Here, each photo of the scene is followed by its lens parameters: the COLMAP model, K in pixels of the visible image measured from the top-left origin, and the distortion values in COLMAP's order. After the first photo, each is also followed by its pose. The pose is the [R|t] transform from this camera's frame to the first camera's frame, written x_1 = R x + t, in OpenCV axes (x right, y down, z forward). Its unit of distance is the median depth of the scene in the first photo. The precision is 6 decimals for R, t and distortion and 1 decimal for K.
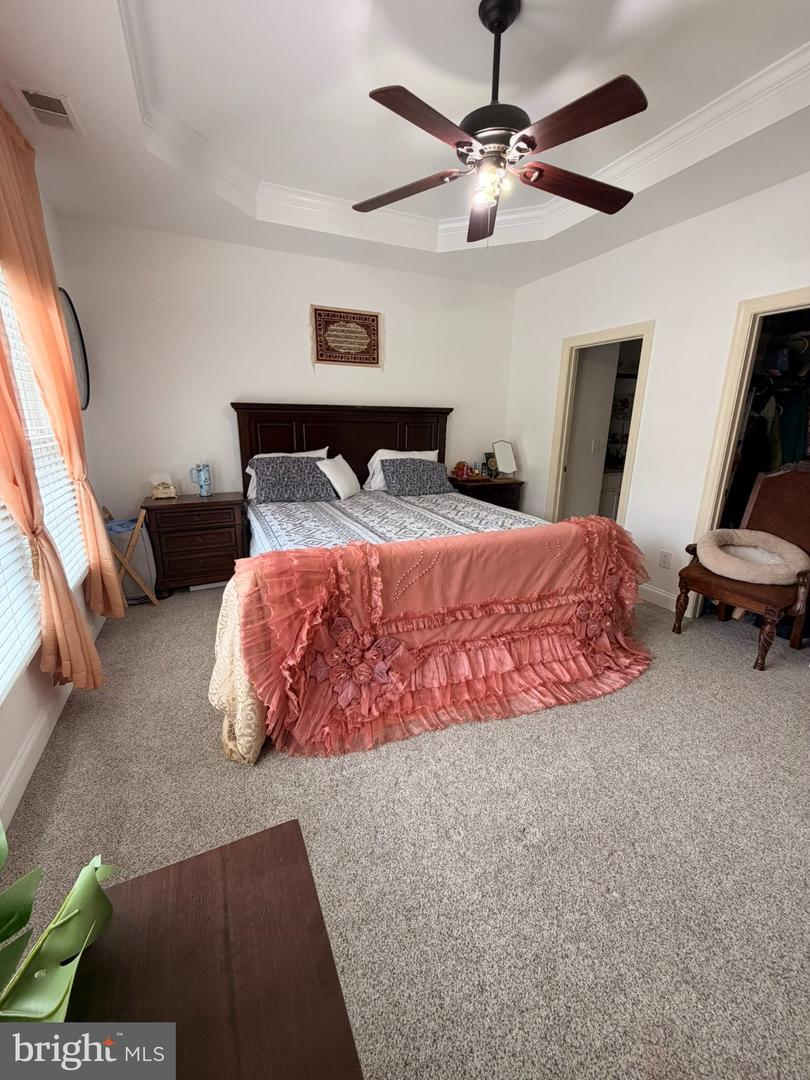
lens RADIAL K [[431.3, 0, 404.7], [0, 431.3, 536.6], [0, 0, 1]] dist [-0.000036, 0.000582]
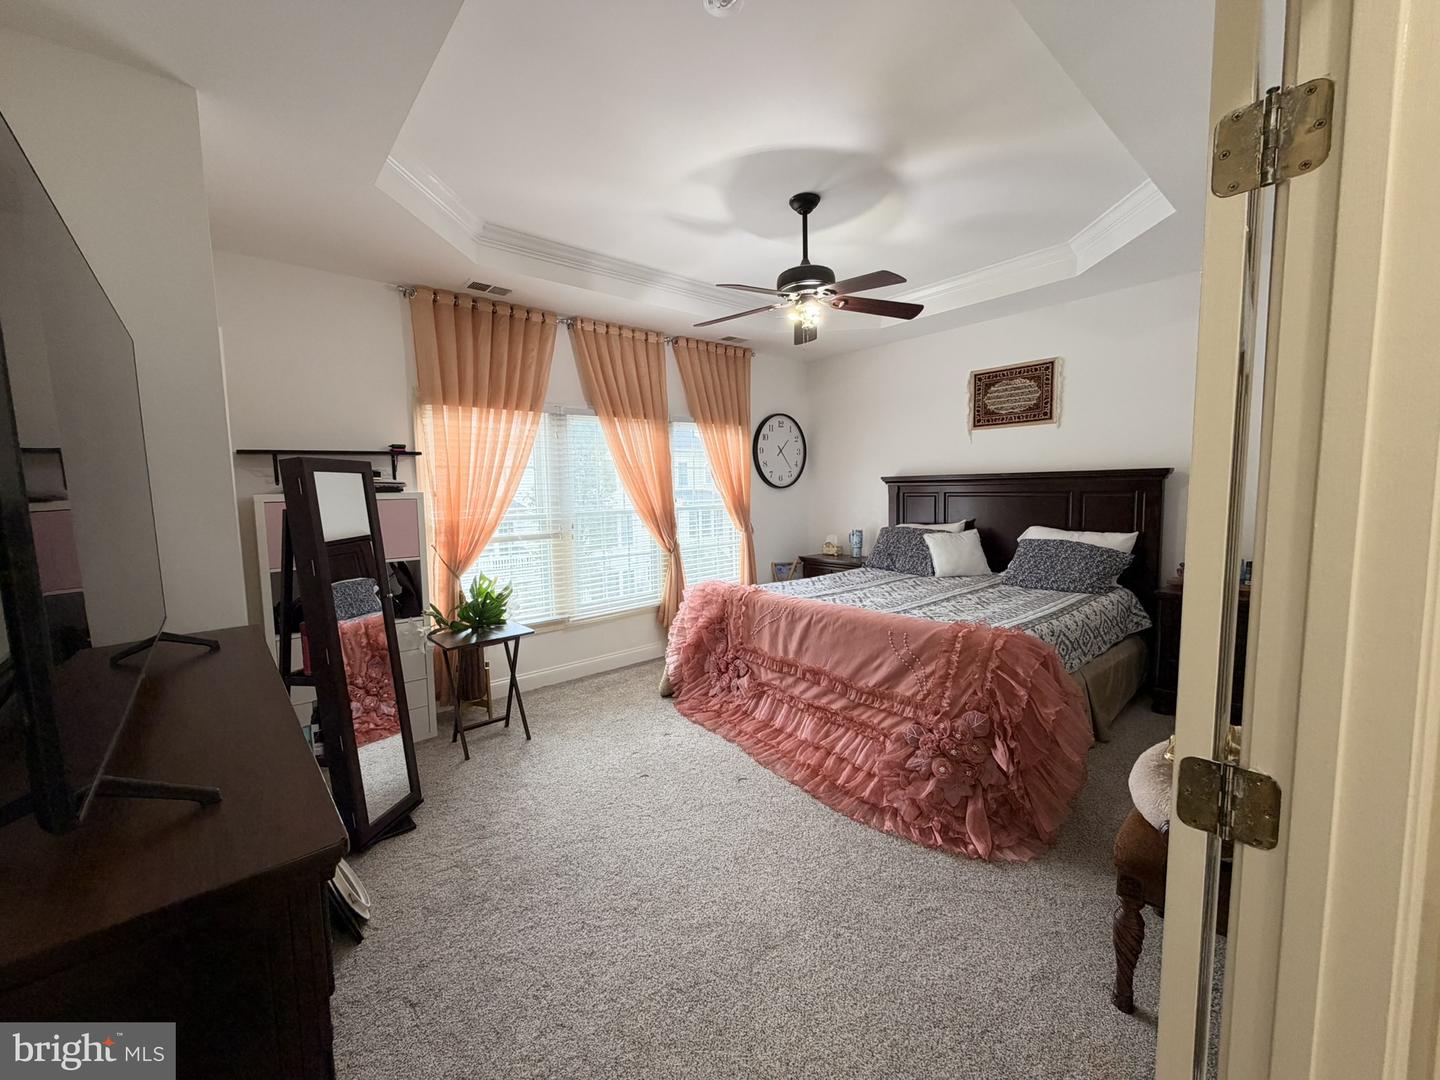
lens RADIAL K [[575.1, 0, 713.9], [0, 575.1, 542.5], [0, 0, 1]] dist [-0.000036, 0.000582]
pose [[0.271766, 0.072880, -0.959600, 0.889059], [-0.228861, 0.973417, 0.009114, -0.060448], [0.934754, 0.217138, 0.281221, 0.210742]]
